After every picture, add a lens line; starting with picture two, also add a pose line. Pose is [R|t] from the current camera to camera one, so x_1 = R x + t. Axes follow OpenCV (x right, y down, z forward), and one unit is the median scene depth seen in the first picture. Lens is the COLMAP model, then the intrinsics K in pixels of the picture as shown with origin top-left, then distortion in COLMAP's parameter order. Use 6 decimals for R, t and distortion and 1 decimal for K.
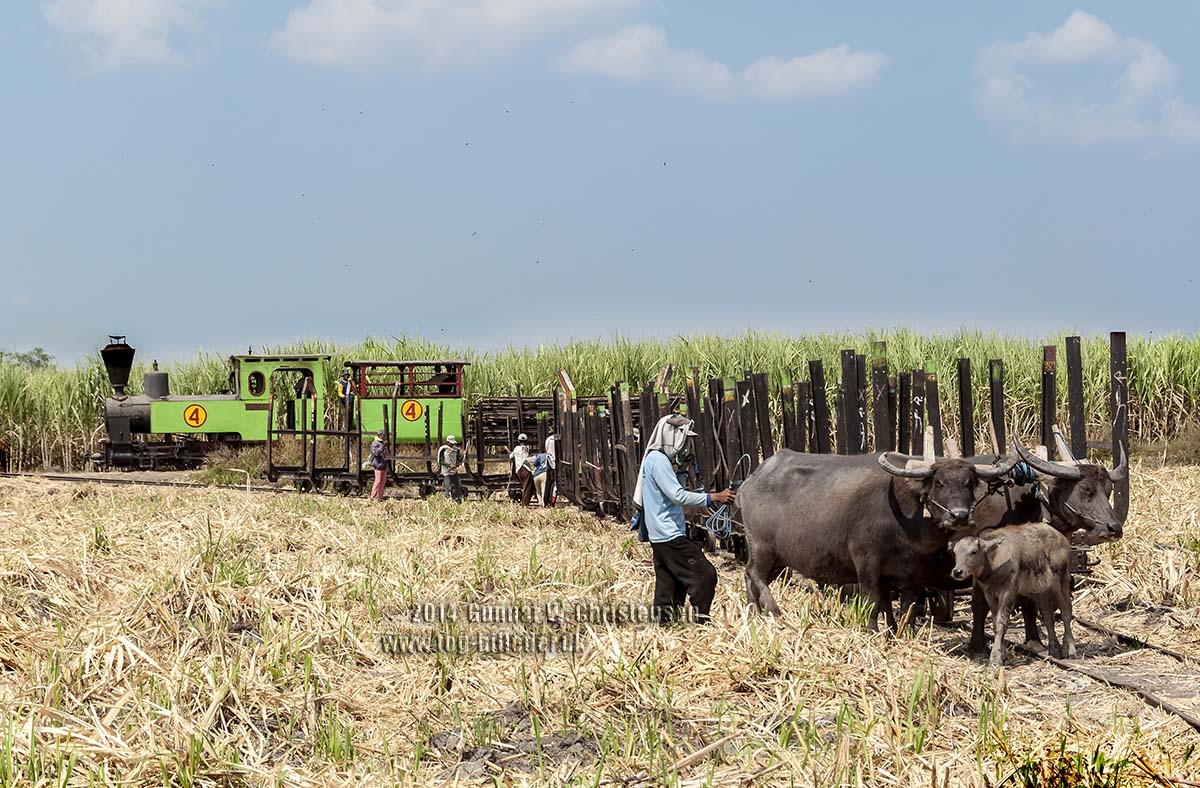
lens RADIAL K [[3304.3, 0, 600.4], [0, 3304.3, 394.6], [0, 0, 1]] dist [-0.123534, 0.000000]
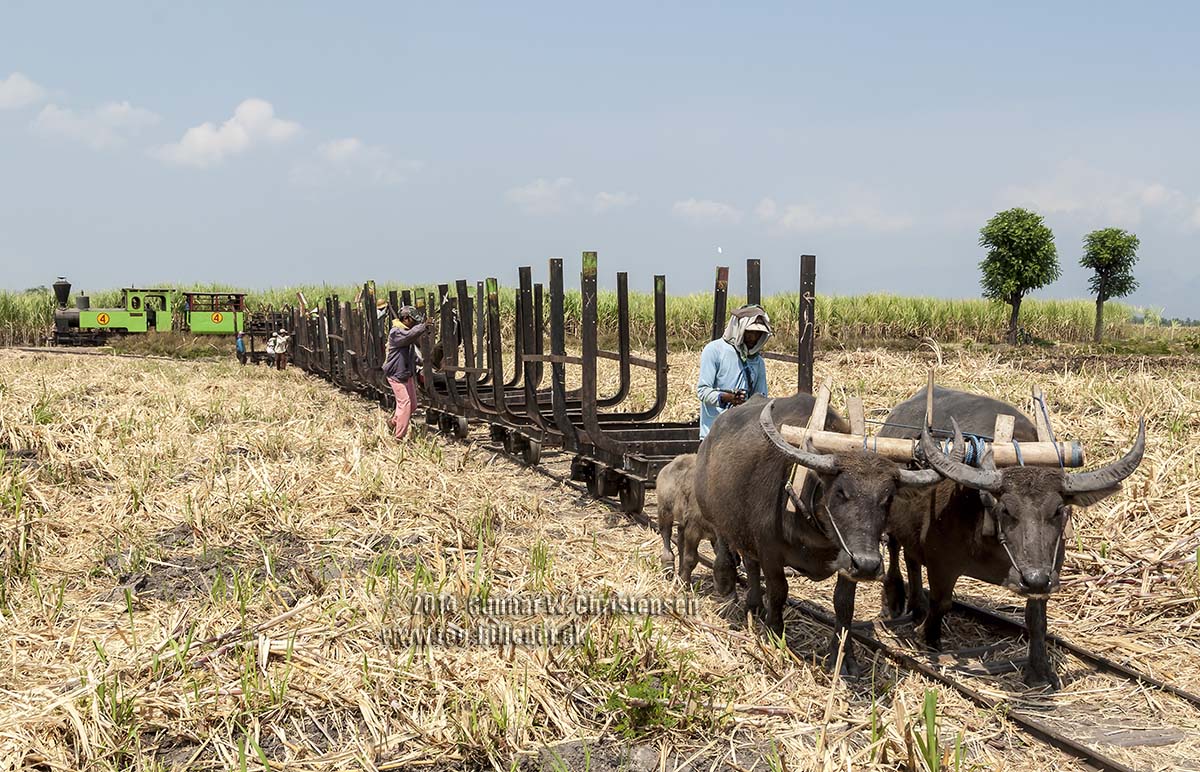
lens RADIAL K [[1507.9, 0, 599.8], [0, 1507.9, 386.7], [0, 0, 1]] dist [-0.008912, 0.000000]
pose [[0.983398, 0.006267, 0.181353, 0.005364], [-0.014883, 0.998822, 0.046188, 0.001017], [-0.180850, -0.048120, 0.982333, 0.064253]]
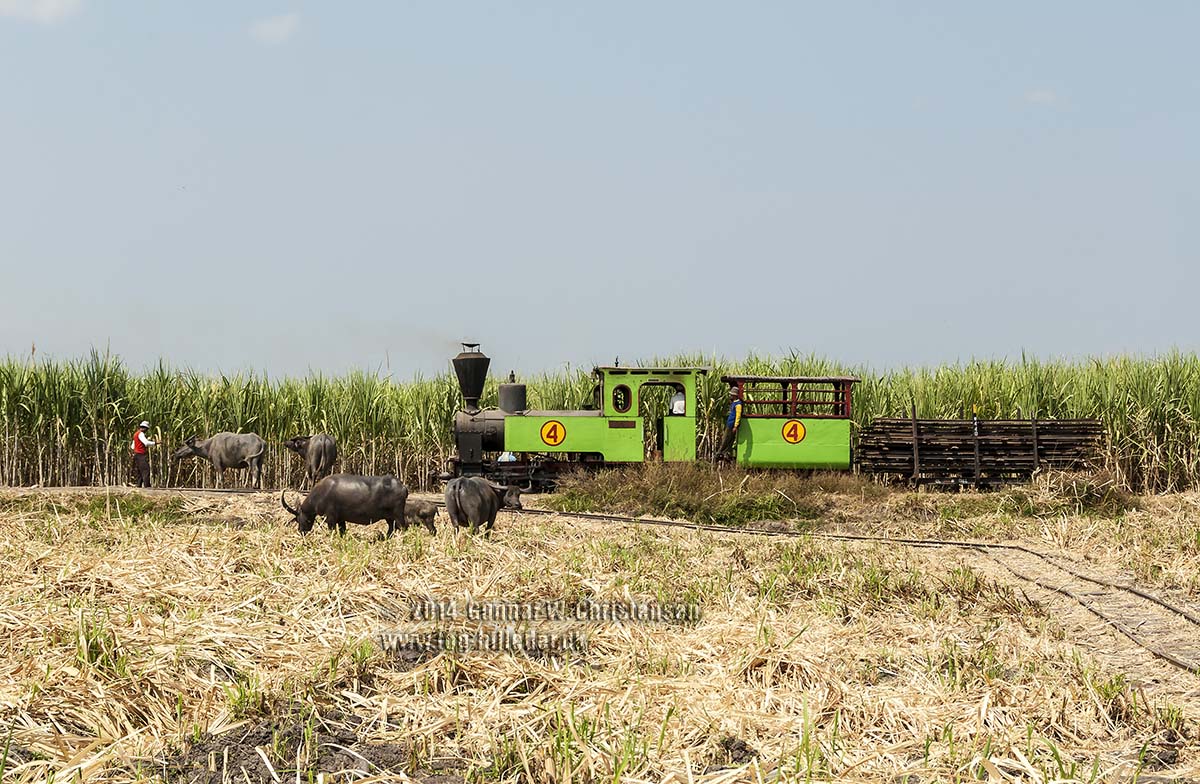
lens RADIAL K [[2807.1, 0, 597.8], [0, 2807.1, 391.4], [0, 0, 1]] dist [0.089886, 0.000000]
pose [[0.990017, 0.017257, -0.139890, -0.003303], [-0.018419, 0.999806, -0.007018, 0.000194], [0.139741, 0.009524, 0.990142, 0.239586]]
